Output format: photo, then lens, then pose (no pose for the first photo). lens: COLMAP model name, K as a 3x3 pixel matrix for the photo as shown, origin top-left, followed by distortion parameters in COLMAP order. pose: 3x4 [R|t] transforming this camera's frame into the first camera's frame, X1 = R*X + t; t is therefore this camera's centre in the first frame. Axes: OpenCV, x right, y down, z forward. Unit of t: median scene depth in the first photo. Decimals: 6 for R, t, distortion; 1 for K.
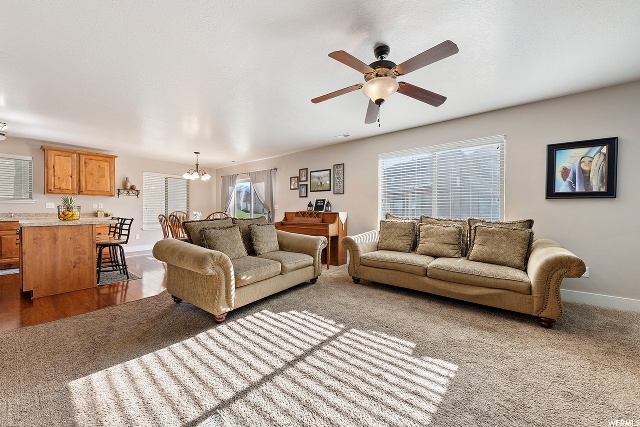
lens RADIAL K [[232.8, 0, 319.1], [0, 232.8, 213.6], [0, 0, 1]] dist [-0.003874, -0.000352]
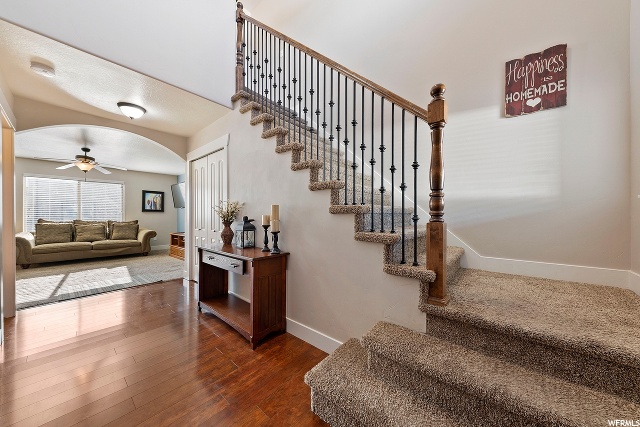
lens RADIAL K [[220.2, 0, 322.5], [0, 220.2, 212.9], [0, 0, 1]] dist [-0.000209, -0.000215]
pose [[0.046898, 0.006112, 0.998881, -1.344314], [0.011489, 0.999912, -0.006657, -0.013920], [-0.998834, 0.011789, 0.046823, -1.089195]]
